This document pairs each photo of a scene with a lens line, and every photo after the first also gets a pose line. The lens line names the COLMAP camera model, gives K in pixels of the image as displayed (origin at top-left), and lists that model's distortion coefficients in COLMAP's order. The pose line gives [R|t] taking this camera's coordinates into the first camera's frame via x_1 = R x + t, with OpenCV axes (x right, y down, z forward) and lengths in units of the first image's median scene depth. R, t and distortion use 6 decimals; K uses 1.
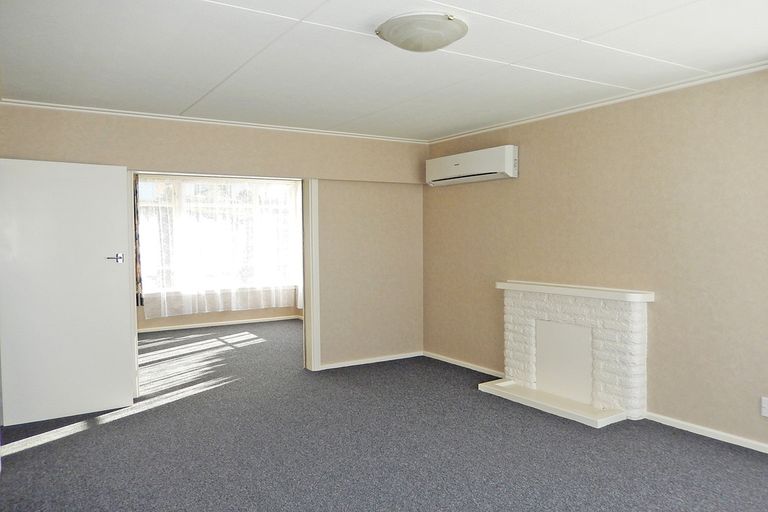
lens RADIAL K [[576.8, 0, 384.7], [0, 576.8, 259.2], [0, 0, 1]] dist [-0.007390, -0.001112]
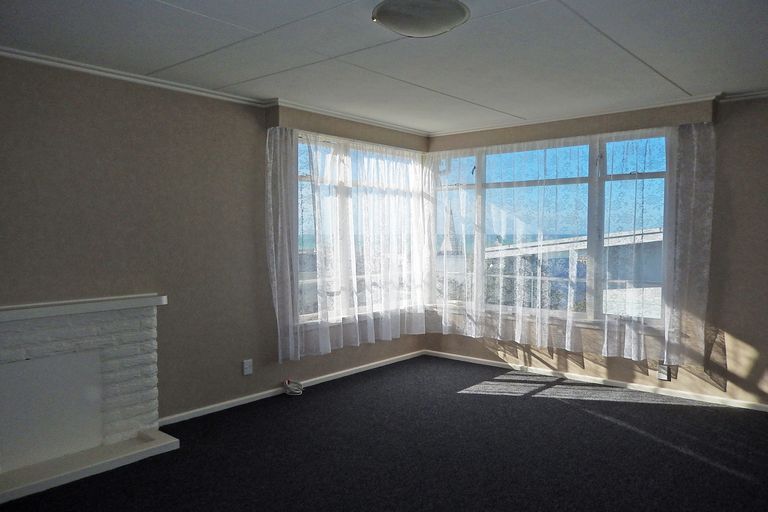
lens RADIAL K [[576.8, 0, 384.3], [0, 576.8, 256.8], [0, 0, 1]] dist [-0.007390, -0.001112]
pose [[-0.276381, -0.034322, 0.960435, -0.527999], [0.055183, 0.997147, 0.051513, -0.028802], [-0.959462, 0.067237, -0.273699, 0.851593]]
